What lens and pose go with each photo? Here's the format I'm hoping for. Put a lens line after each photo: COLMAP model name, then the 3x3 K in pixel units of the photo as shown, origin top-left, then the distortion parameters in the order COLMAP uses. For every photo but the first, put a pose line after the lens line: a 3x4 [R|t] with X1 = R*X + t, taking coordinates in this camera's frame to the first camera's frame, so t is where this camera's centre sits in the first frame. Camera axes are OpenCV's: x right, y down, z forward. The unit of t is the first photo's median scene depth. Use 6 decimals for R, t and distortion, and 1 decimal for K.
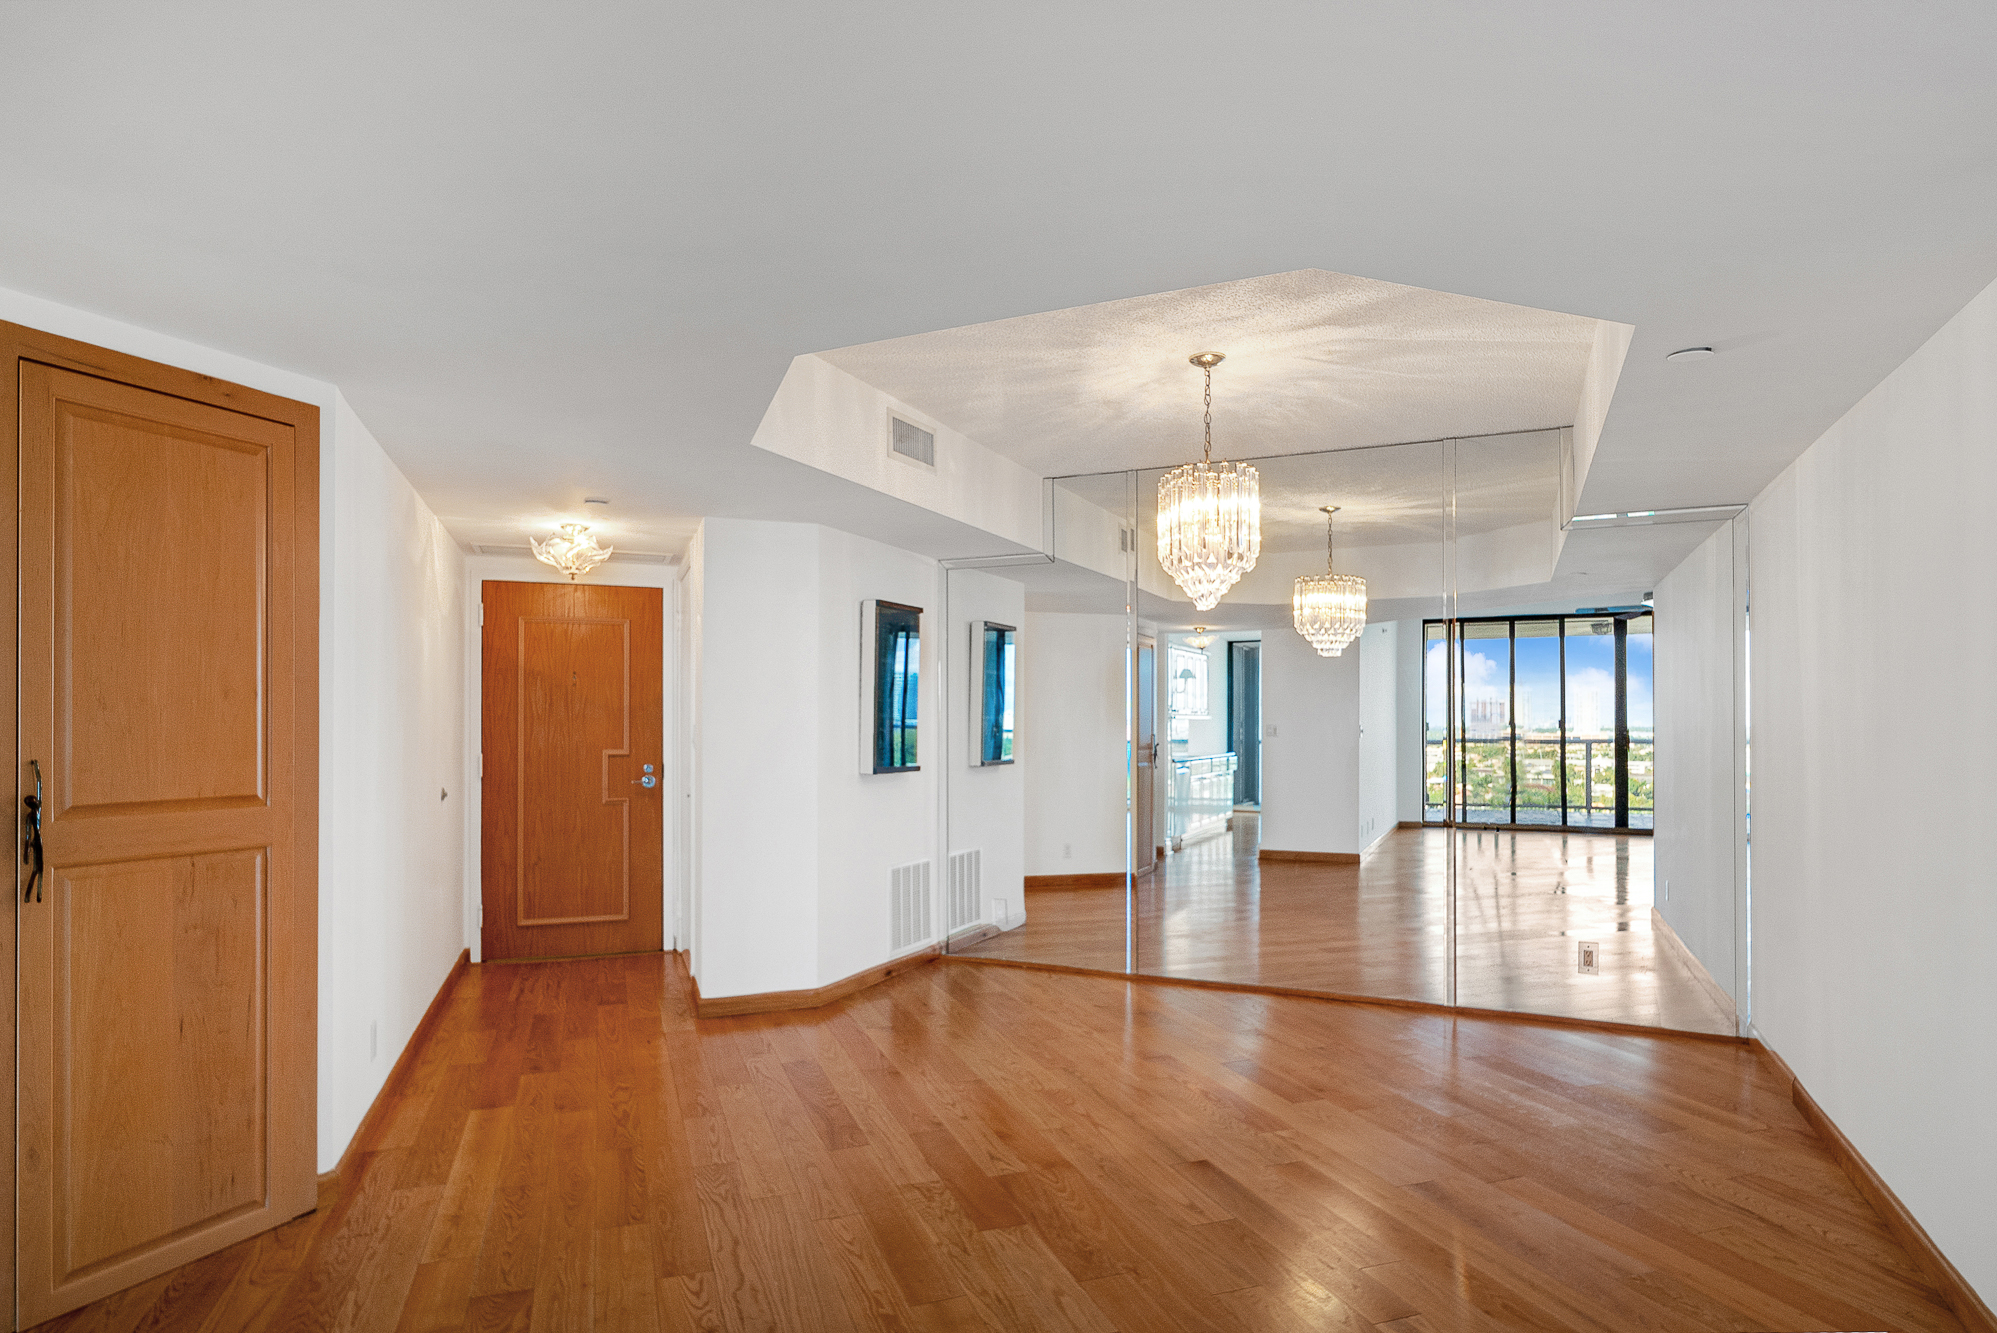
lens RADIAL K [[1088.0, 0, 988.2], [0, 1088.0, 723.1], [0, 0, 1]] dist [-0.018724, -0.000351]
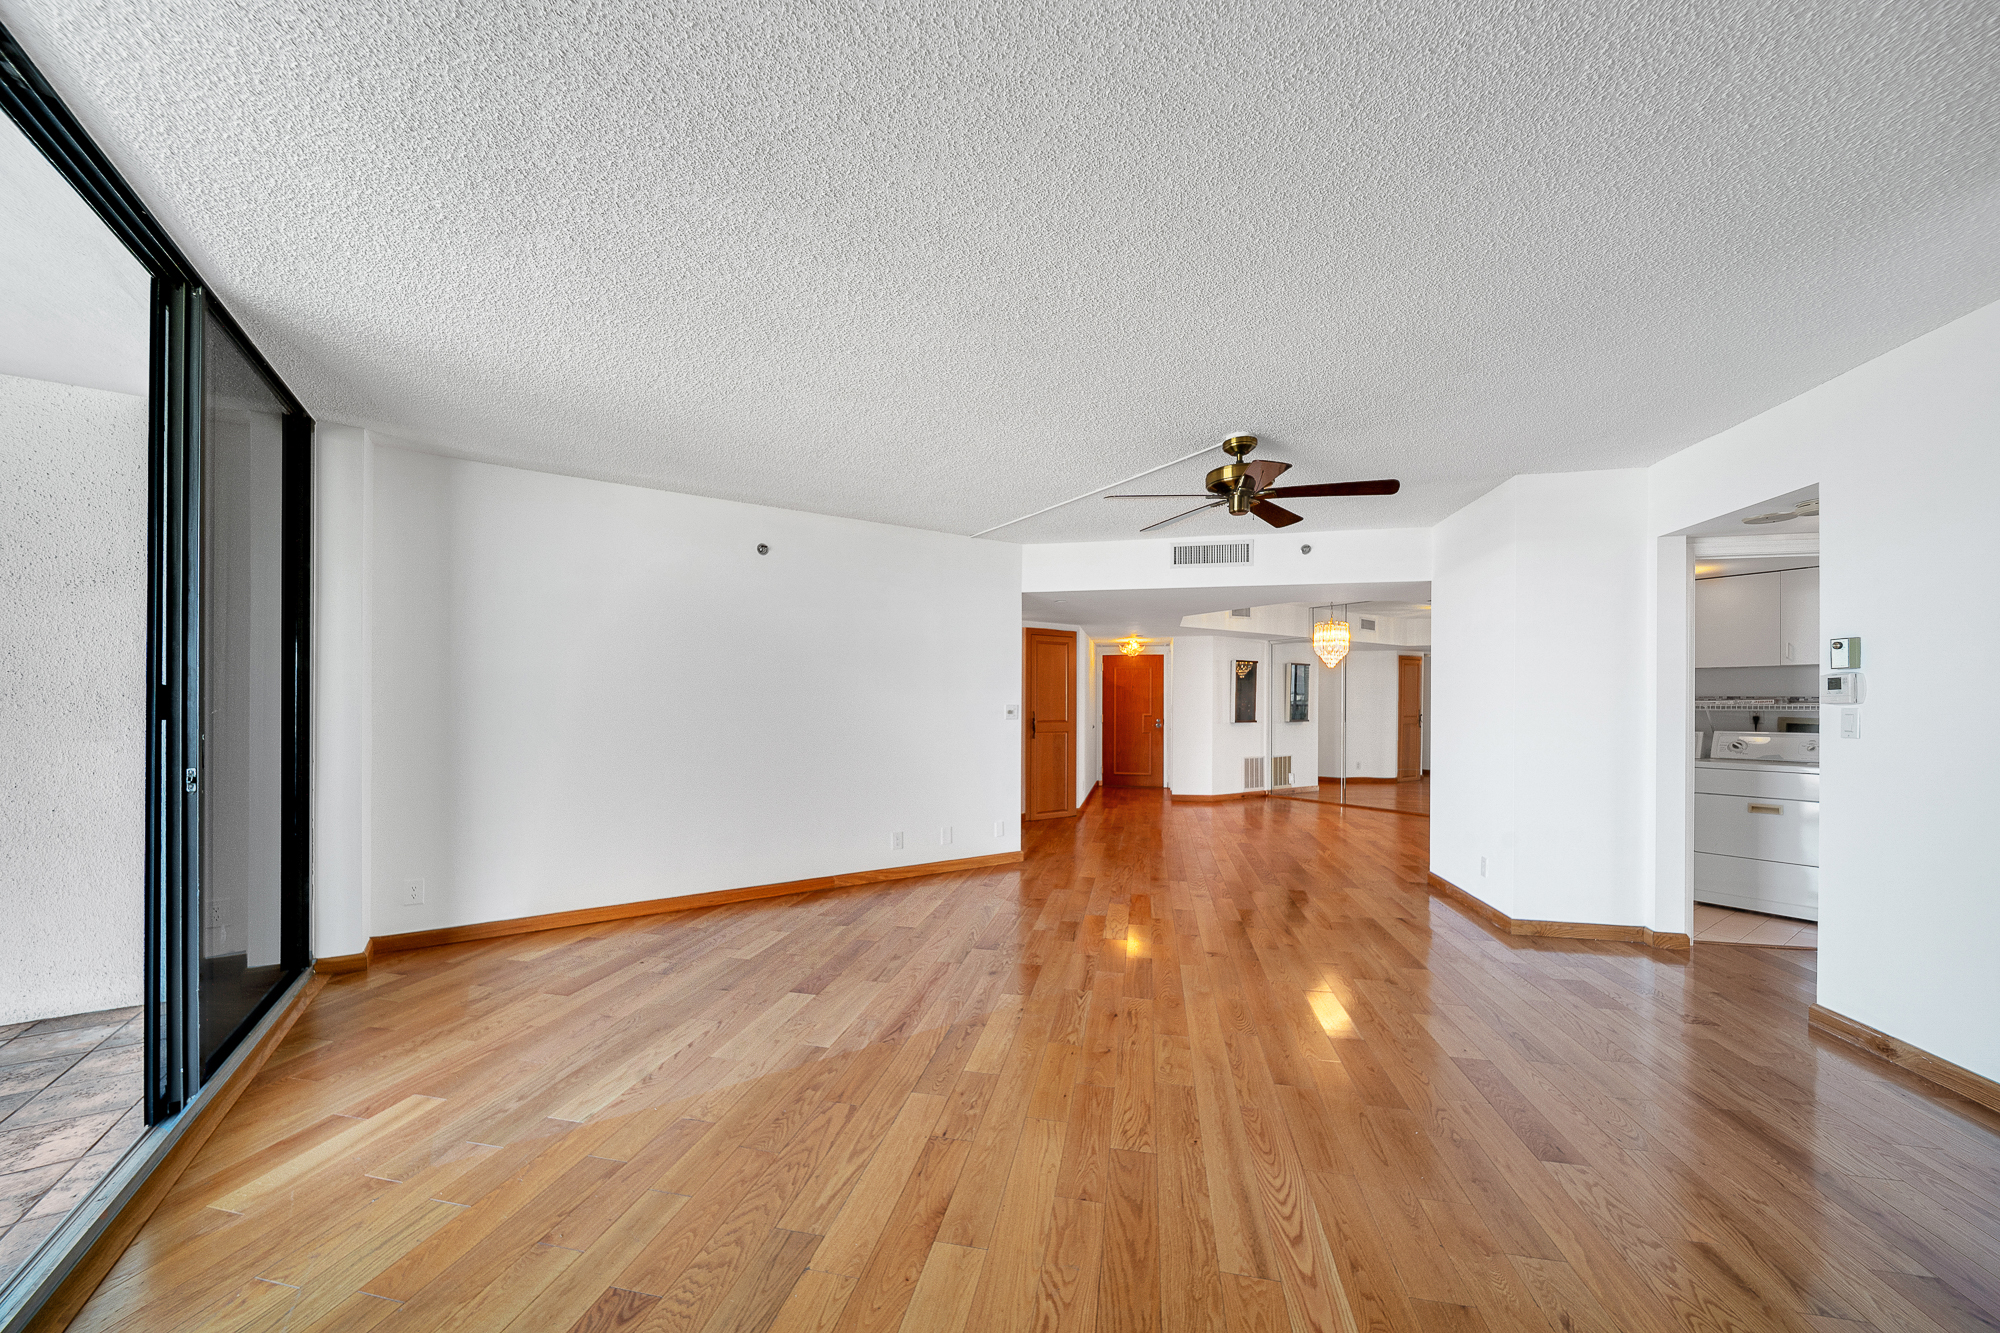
lens RADIAL K [[709.6, 0, 992.0], [0, 709.6, 702.8], [0, 0, 1]] dist [-0.000866, -0.001468]
pose [[0.848687, 0.001916, -0.528891, 0.313283], [-0.002244, 0.999997, 0.000022, -0.002395], [0.528890, 0.001168, 0.848690, -0.838526]]
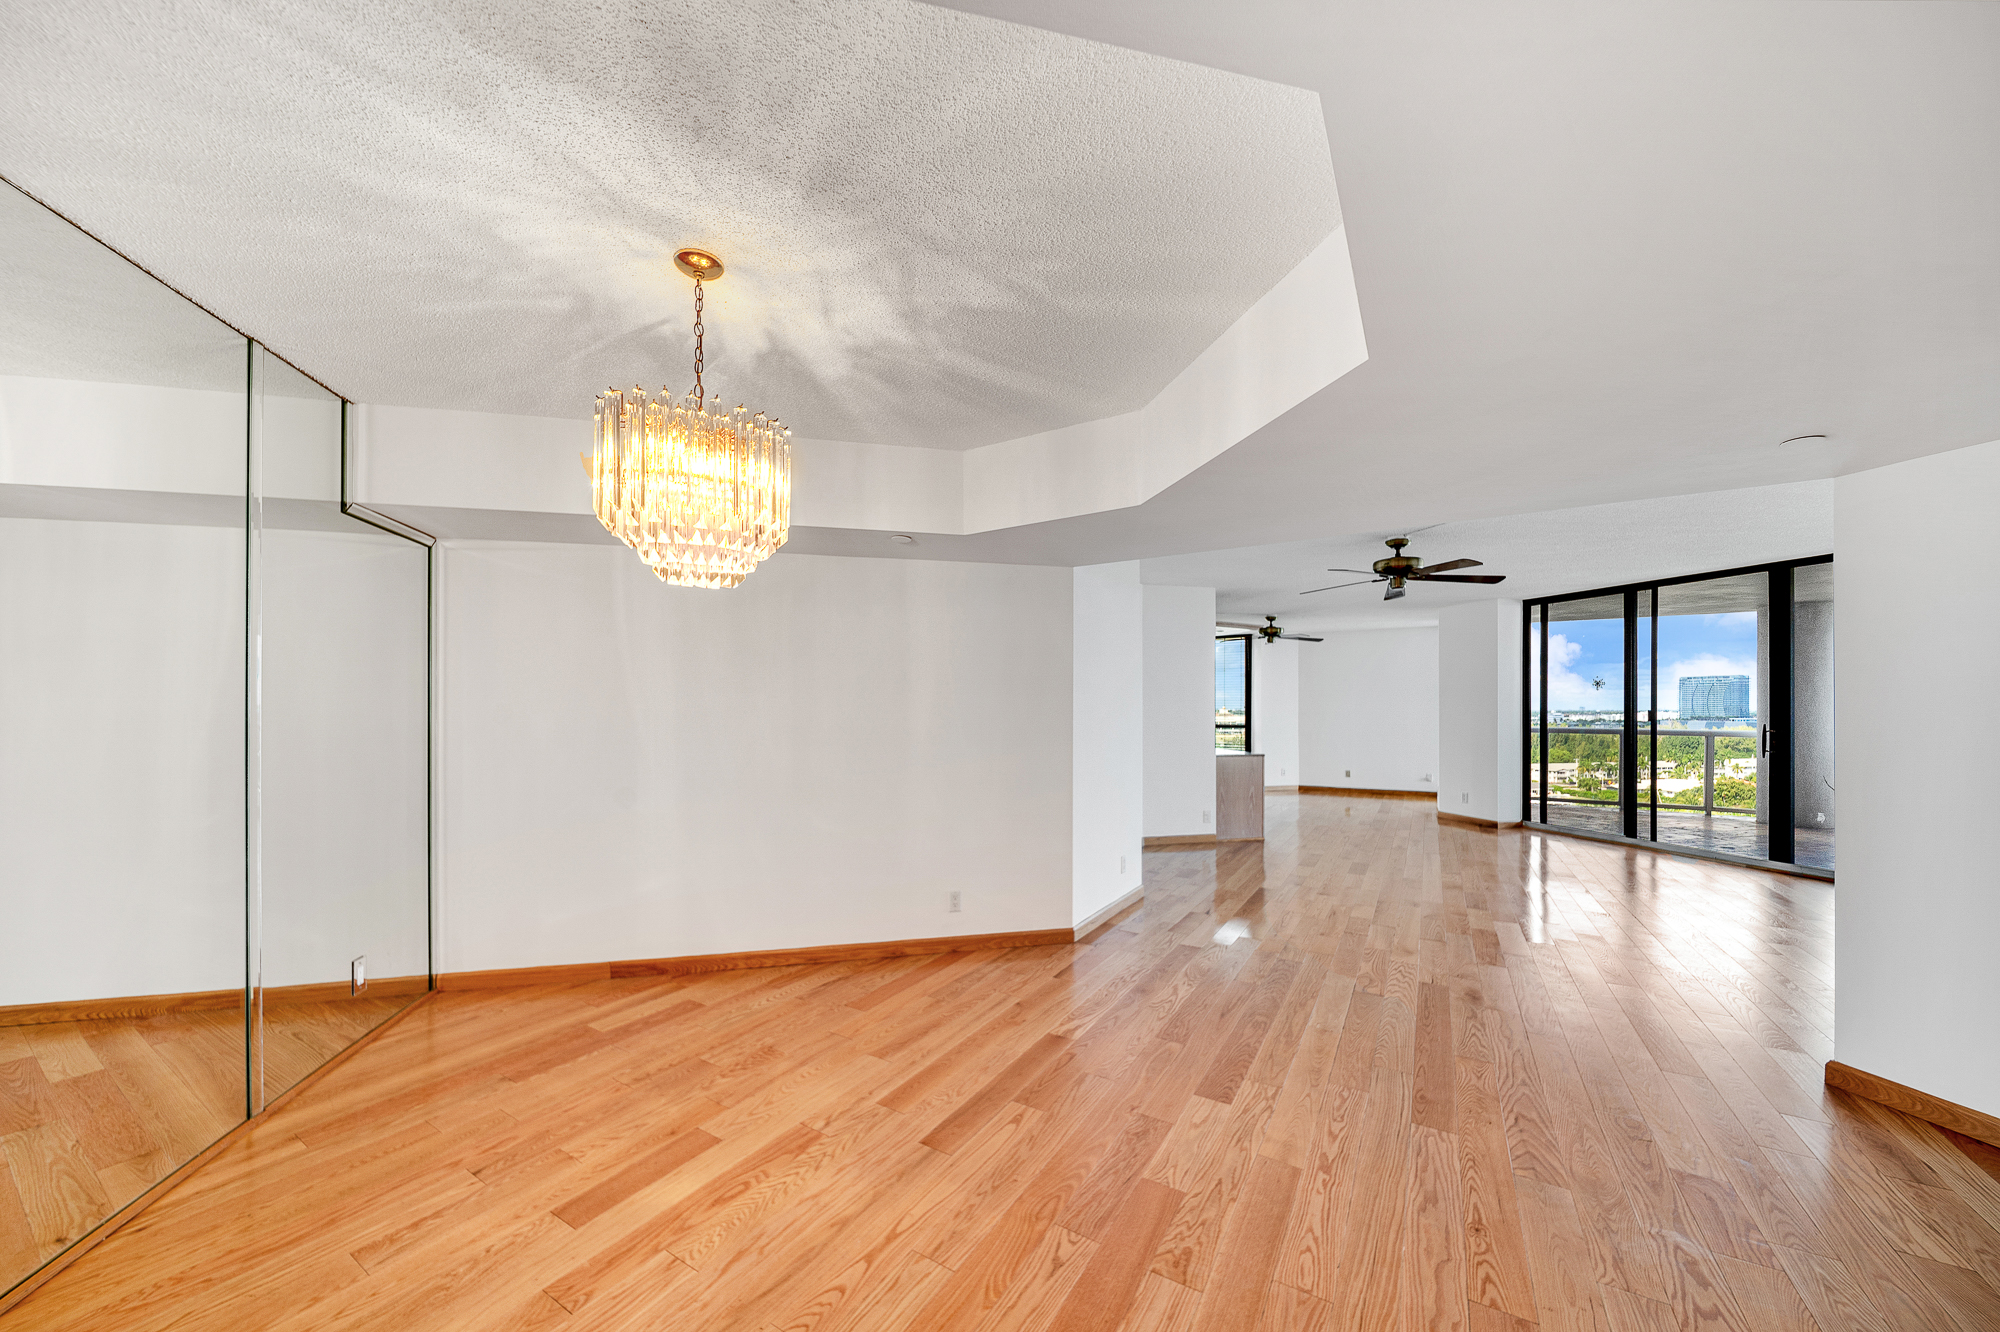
lens RADIAL K [[712.2, 0, 985.4], [0, 712.2, 708.9], [0, 0, 1]] dist [-0.001505, -0.000181]
pose [[-0.620983, -0.001547, 0.783822, -0.227728], [-0.001704, 0.999998, 0.000624, -0.013681], [-0.783822, -0.000948, -0.620985, 0.816046]]
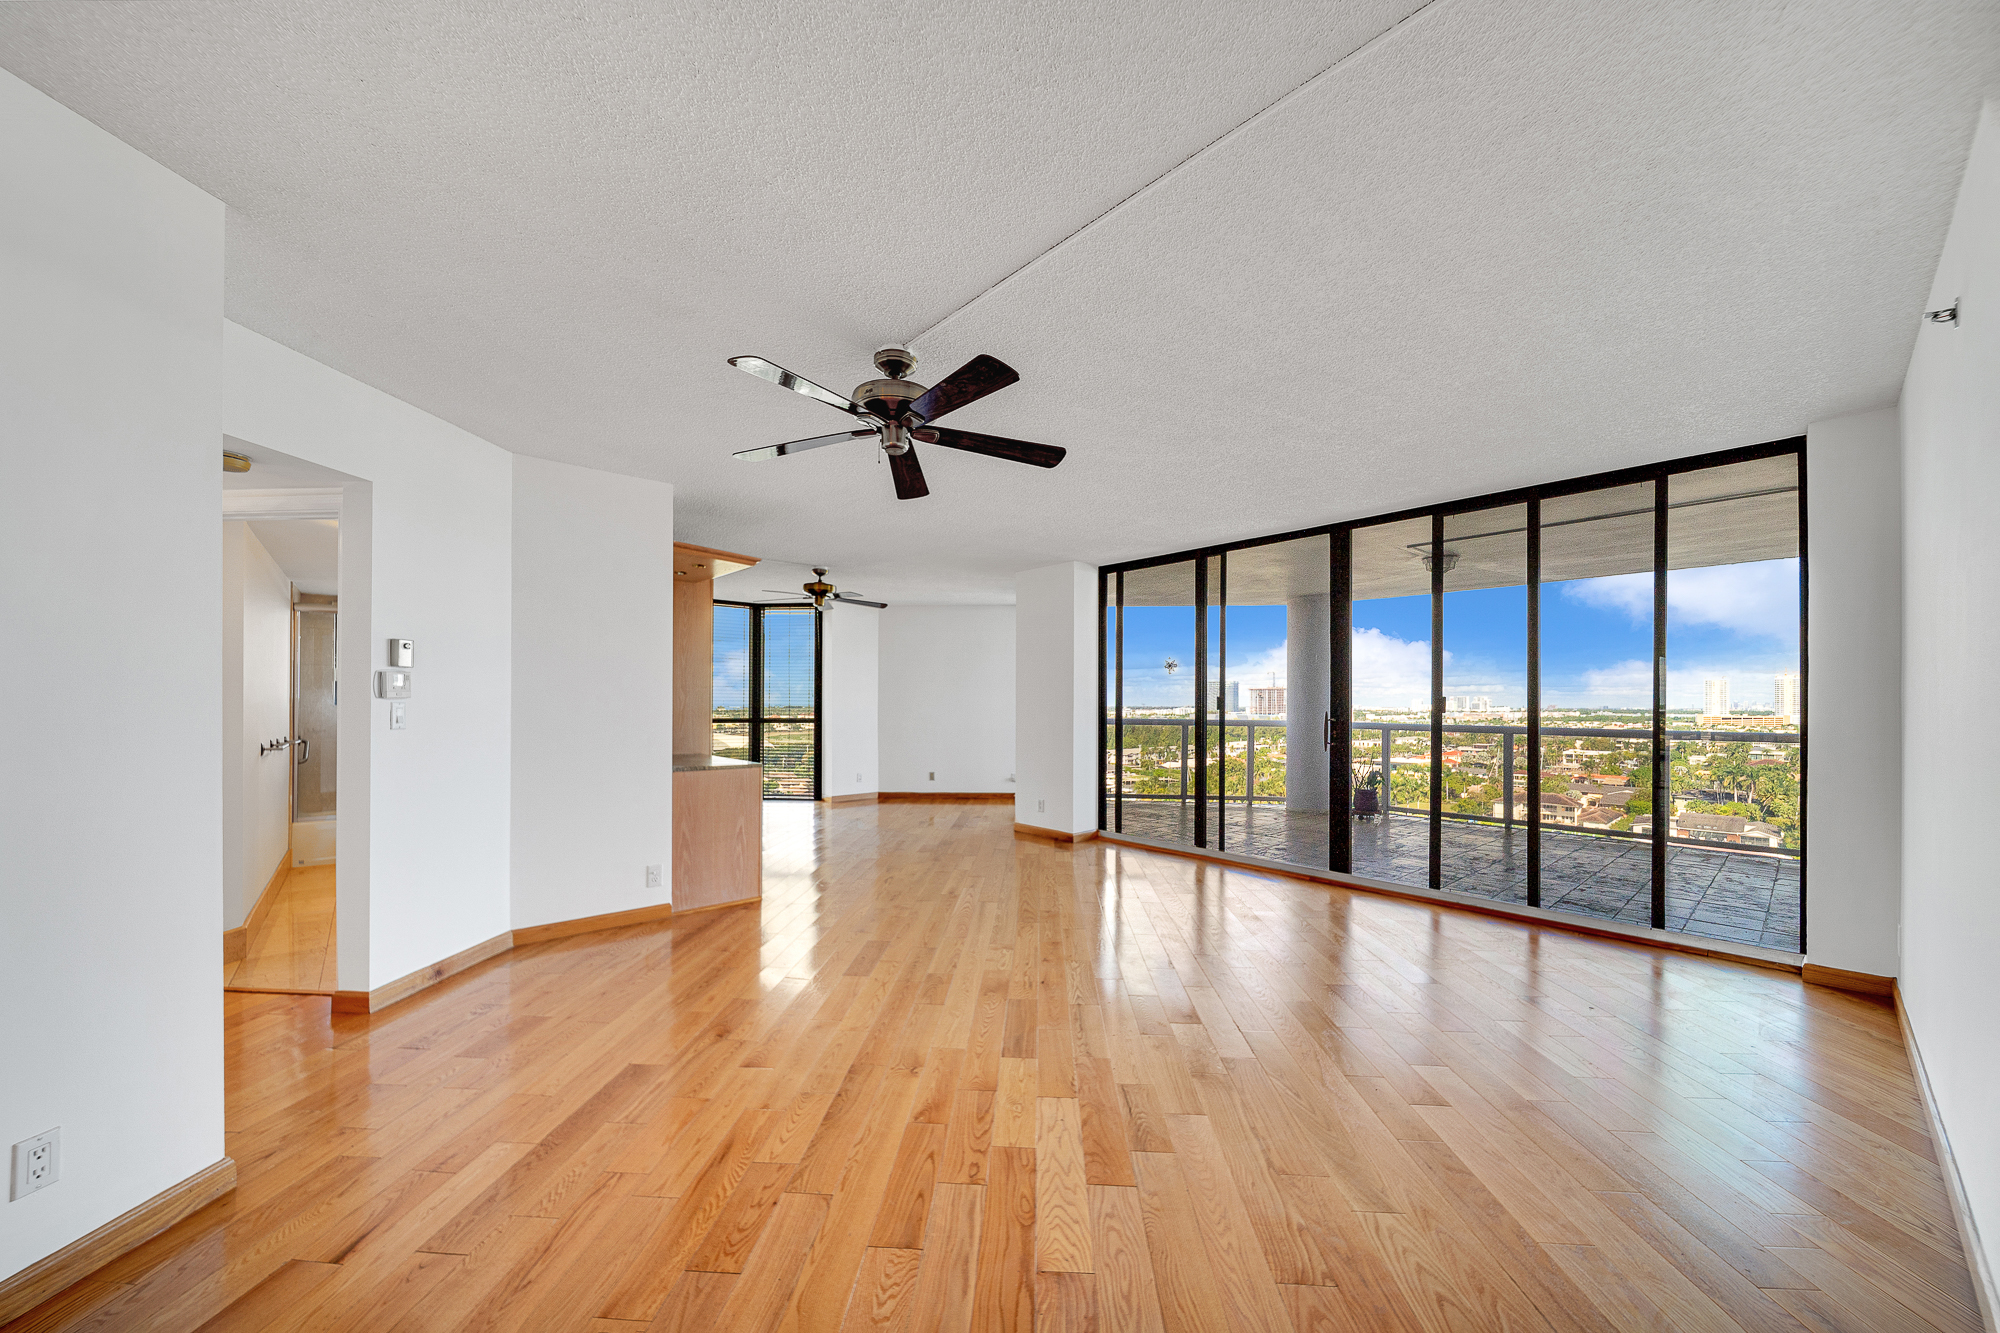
lens RADIAL K [[709.6, 0, 992.0], [0, 709.6, 702.8], [0, 0, 1]] dist [-0.000866, -0.001468]
pose [[-0.916092, -0.003571, 0.400952, -0.086537], [-0.005033, 0.999984, -0.002594, 0.000627], [-0.400936, -0.004394, -0.916095, 0.224408]]
